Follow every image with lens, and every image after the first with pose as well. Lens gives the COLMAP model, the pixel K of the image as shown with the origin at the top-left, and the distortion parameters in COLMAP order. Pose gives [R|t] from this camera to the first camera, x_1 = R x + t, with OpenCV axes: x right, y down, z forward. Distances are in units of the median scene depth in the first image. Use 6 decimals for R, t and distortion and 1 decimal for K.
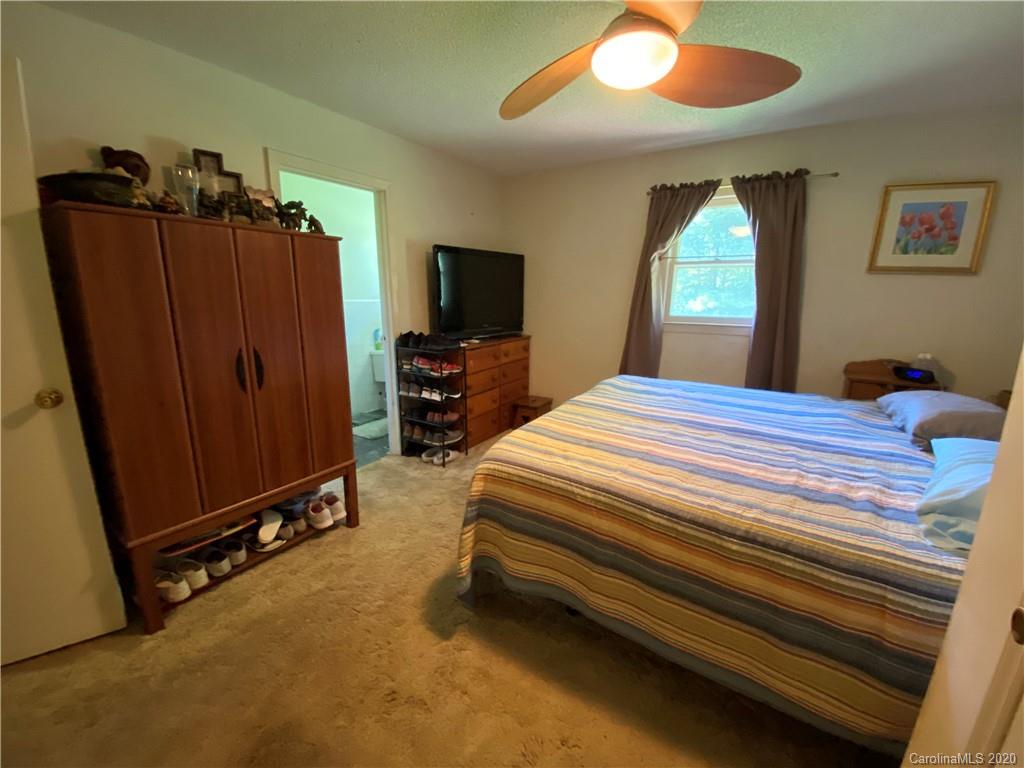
lens RADIAL K [[414.6, 0, 509.2], [0, 414.6, 385.3], [0, 0, 1]] dist [0.035220, -0.026101]
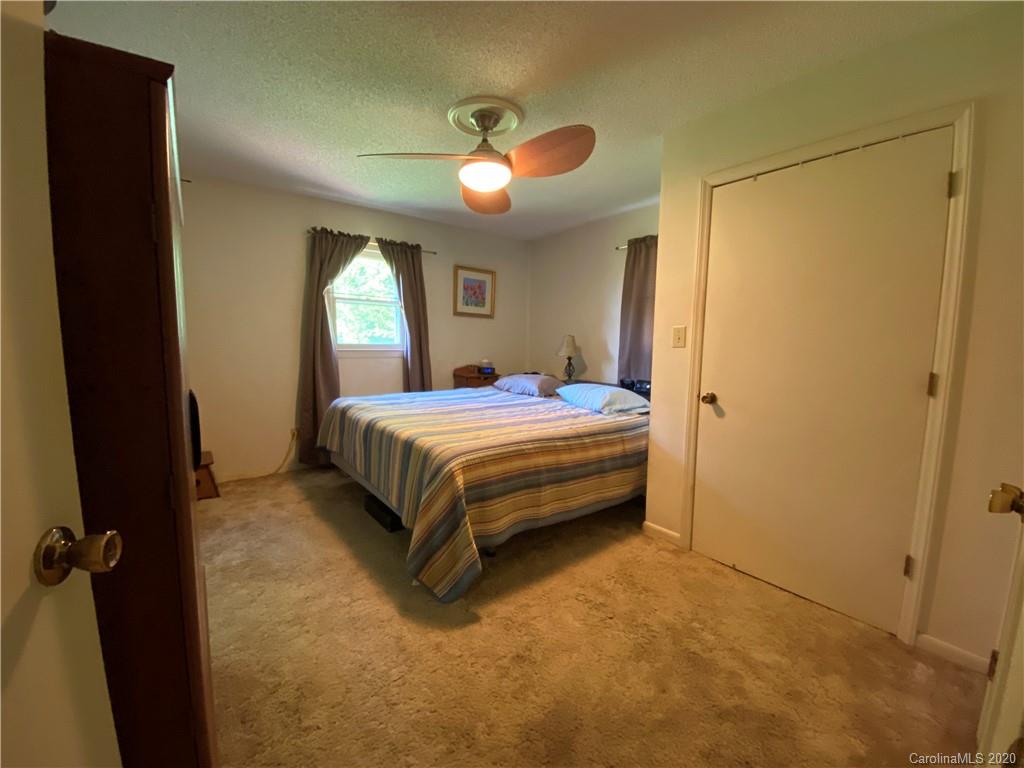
lens RADIAL K [[414.6, 0, 509.2], [0, 414.6, 385.3], [0, 0, 1]] dist [0.035220, -0.026101]
pose [[0.334514, -0.109474, 0.936011, -0.723678], [0.194040, 0.979949, 0.045266, -0.026617], [-0.922198, 0.166482, 0.349049, 0.285268]]
